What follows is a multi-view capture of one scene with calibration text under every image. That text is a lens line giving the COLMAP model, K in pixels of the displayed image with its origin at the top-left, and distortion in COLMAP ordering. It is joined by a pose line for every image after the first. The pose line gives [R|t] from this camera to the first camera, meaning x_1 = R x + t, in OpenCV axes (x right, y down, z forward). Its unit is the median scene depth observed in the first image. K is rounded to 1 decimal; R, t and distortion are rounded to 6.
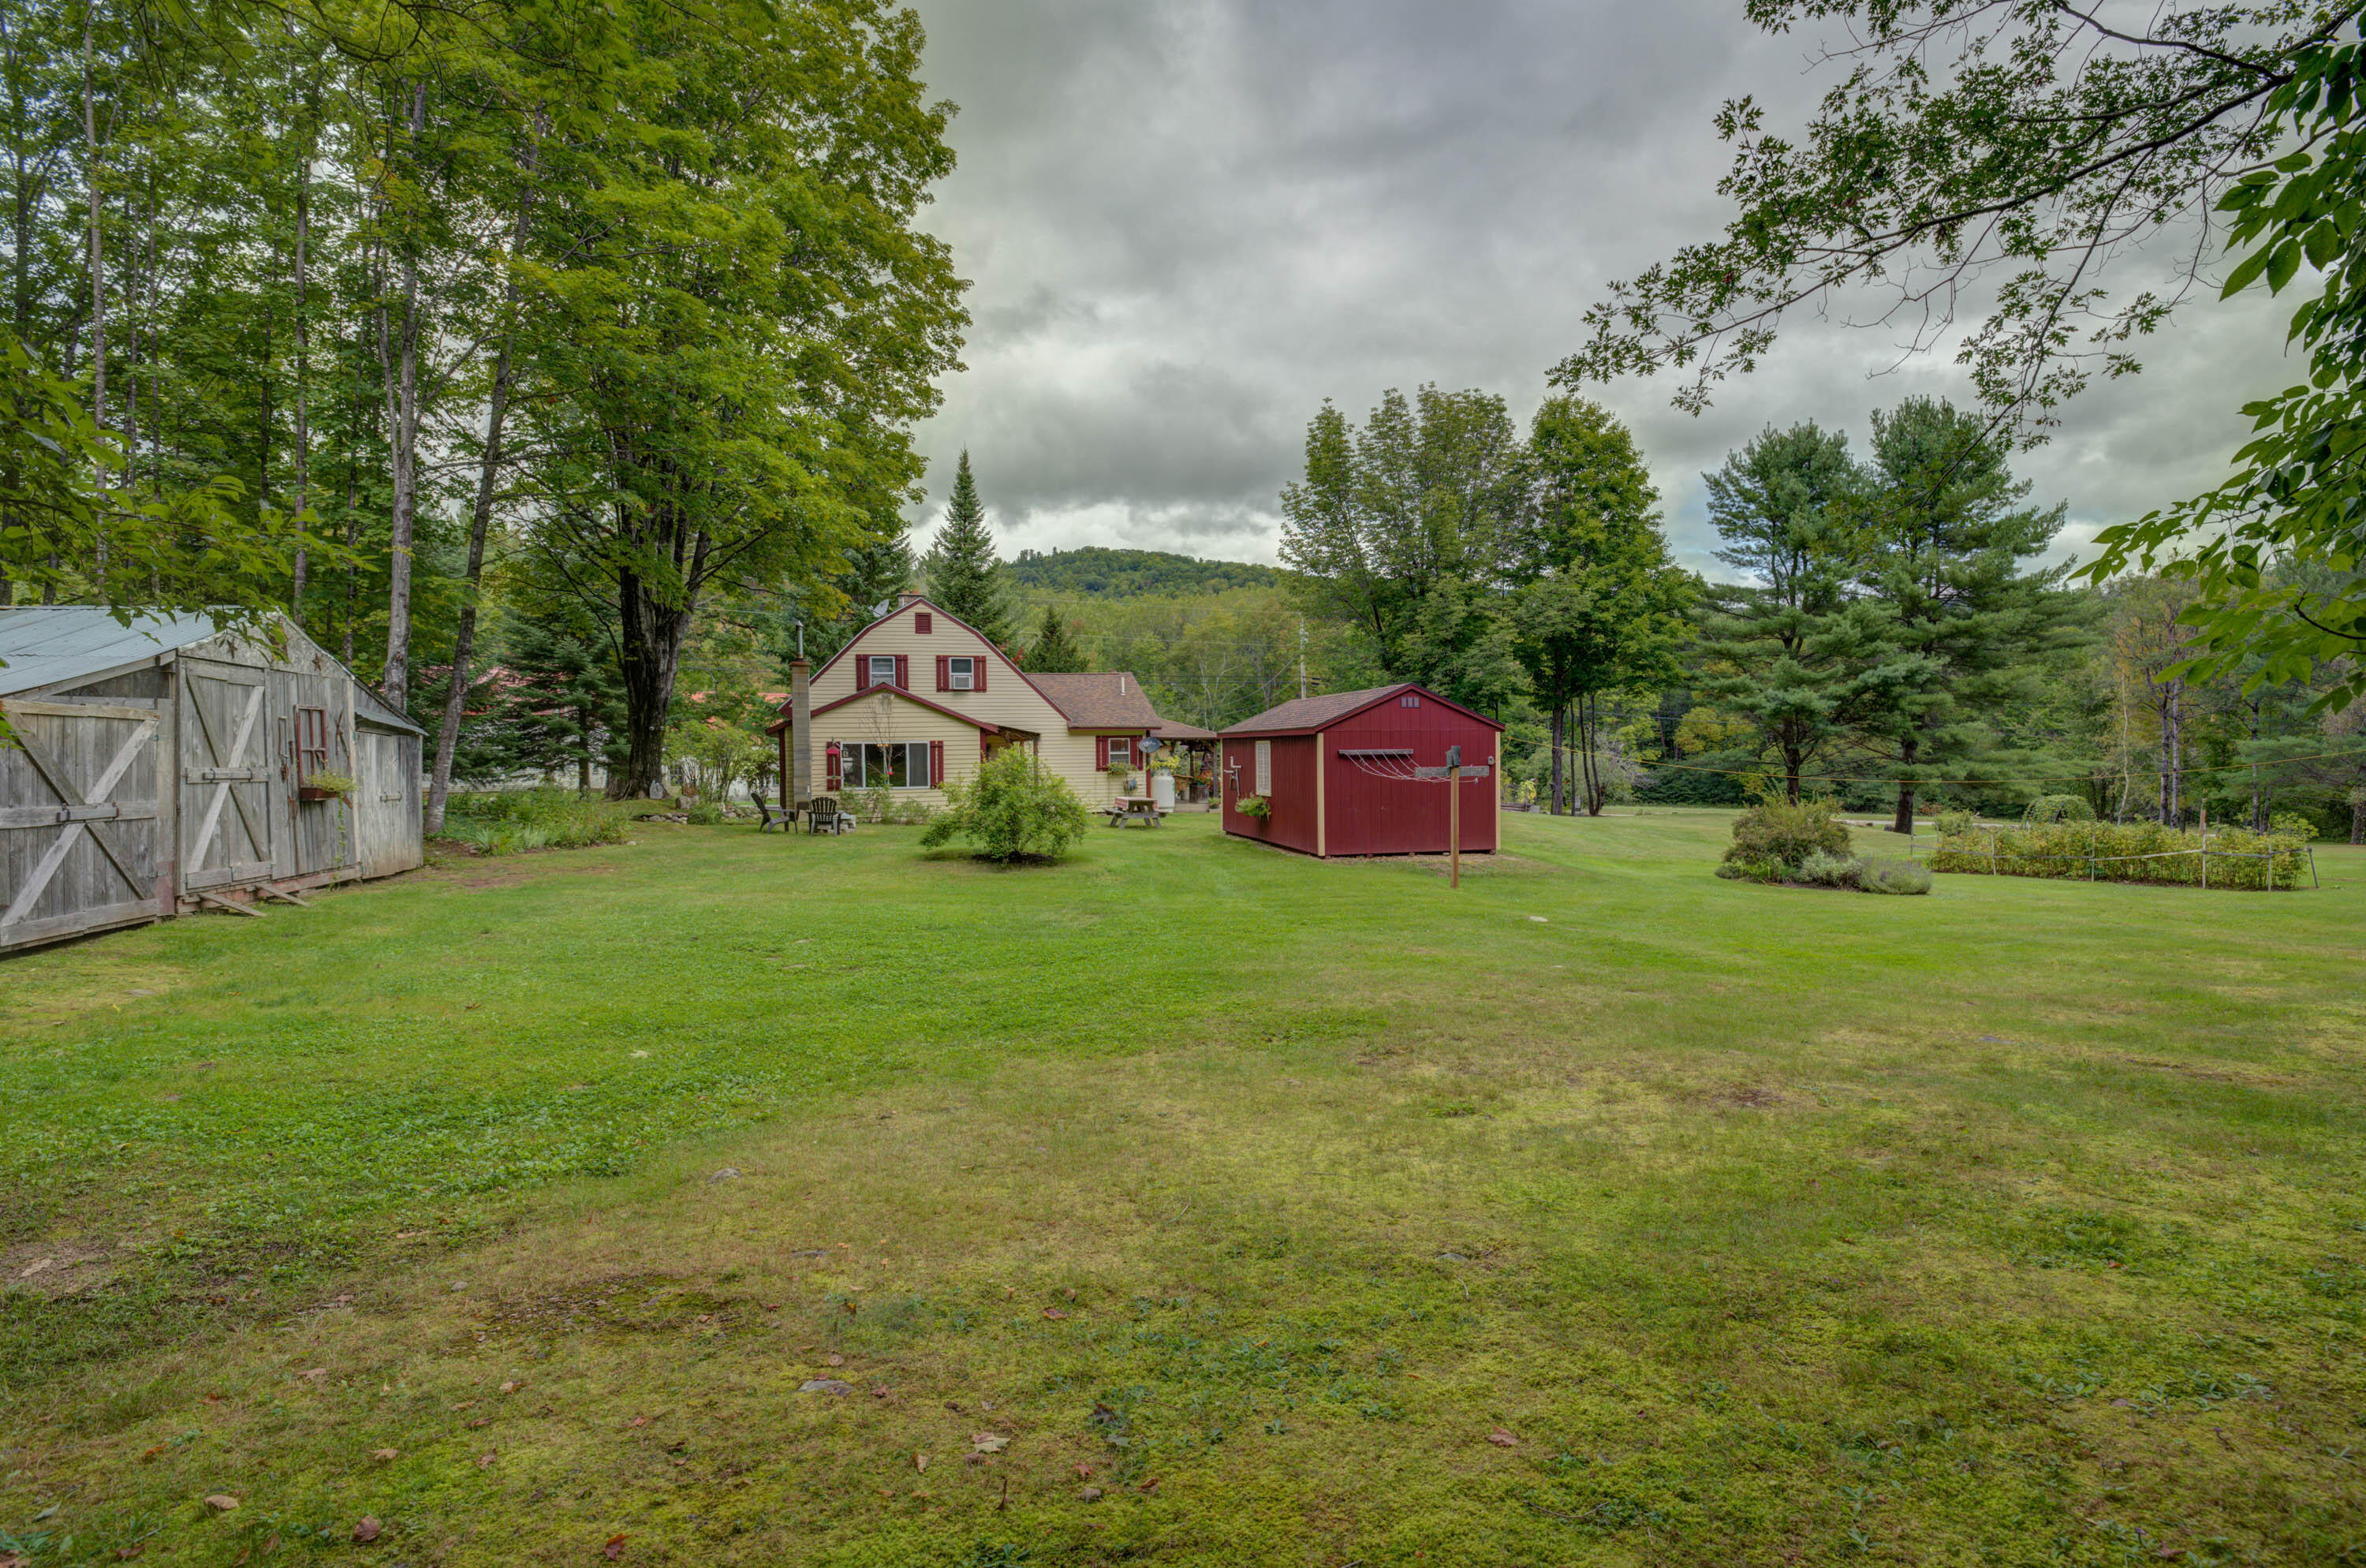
lens RADIAL K [[1177.7, 0, 1182.8], [0, 1177.7, 783.1], [0, 0, 1]] dist [-0.027655, -0.002243]
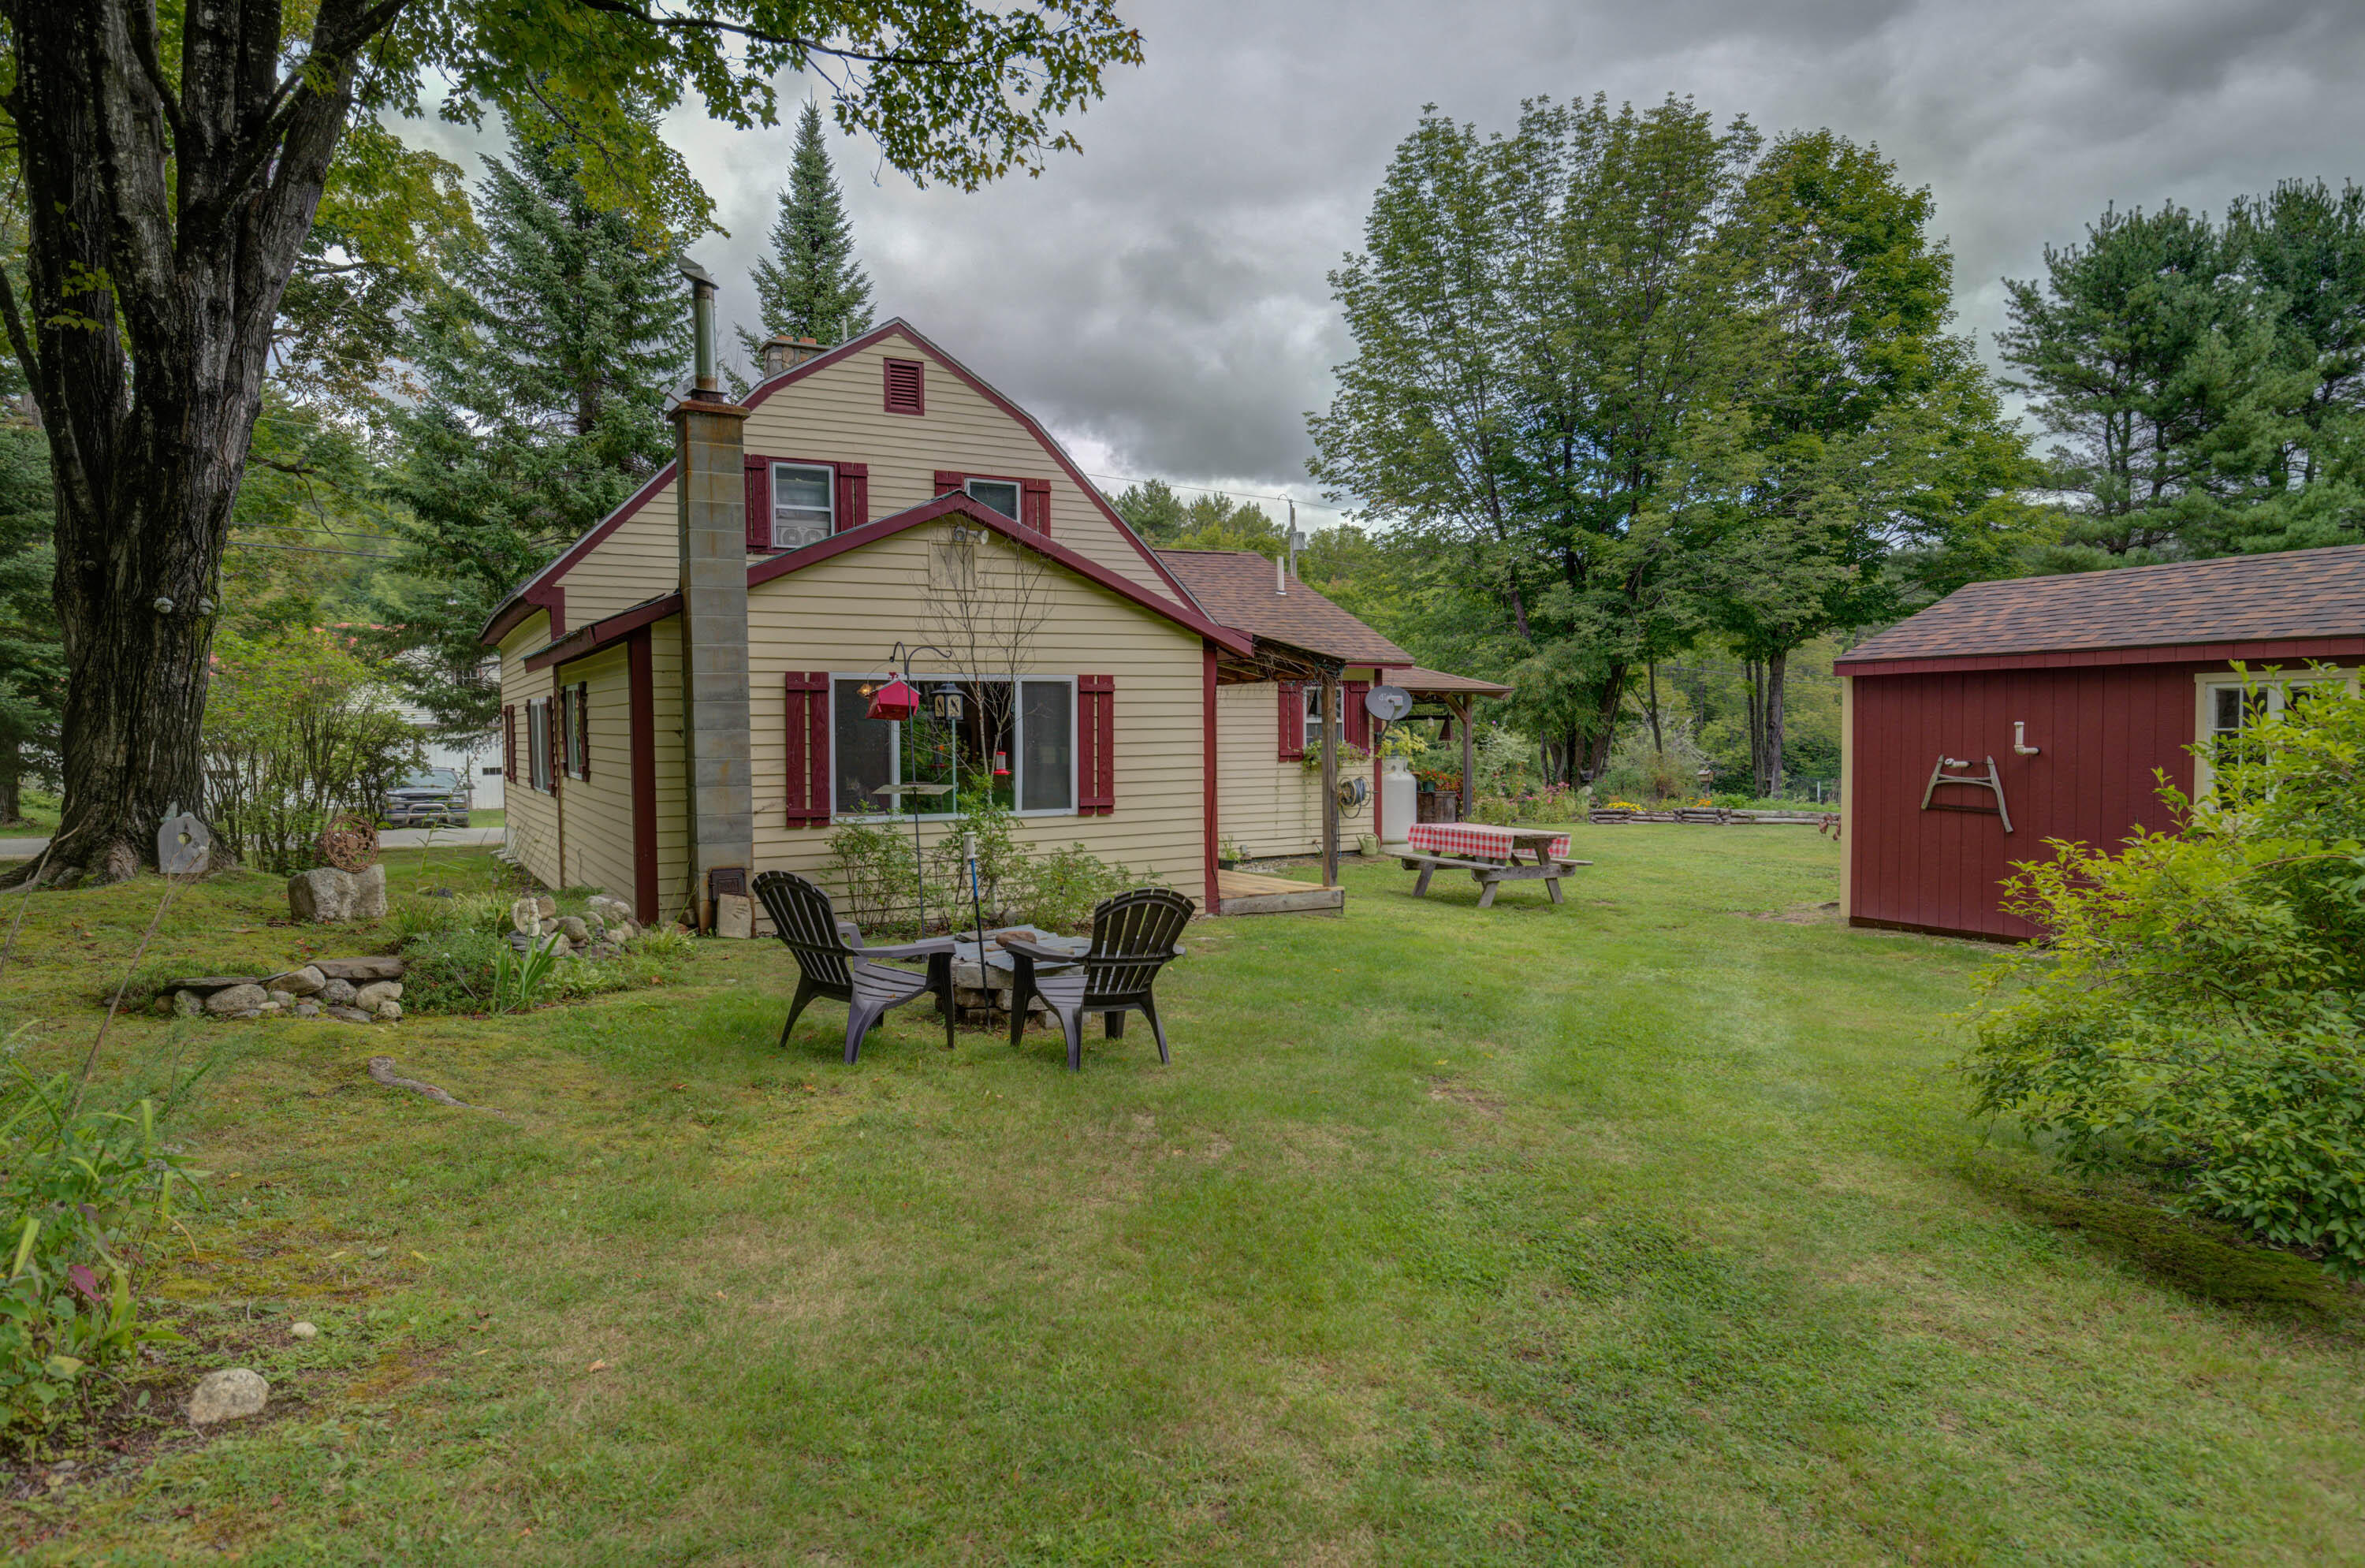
lens RADIAL K [[1486.7, 0, 1182.9], [0, 1486.7, 779.7], [0, 0, 1]] dist [0.000850, -0.000438]
pose [[0.973935, -0.005915, 0.226750, -0.278763], [0.005098, 0.999978, 0.004189, -0.007079], [-0.226770, -0.002924, 0.973944, 0.566711]]
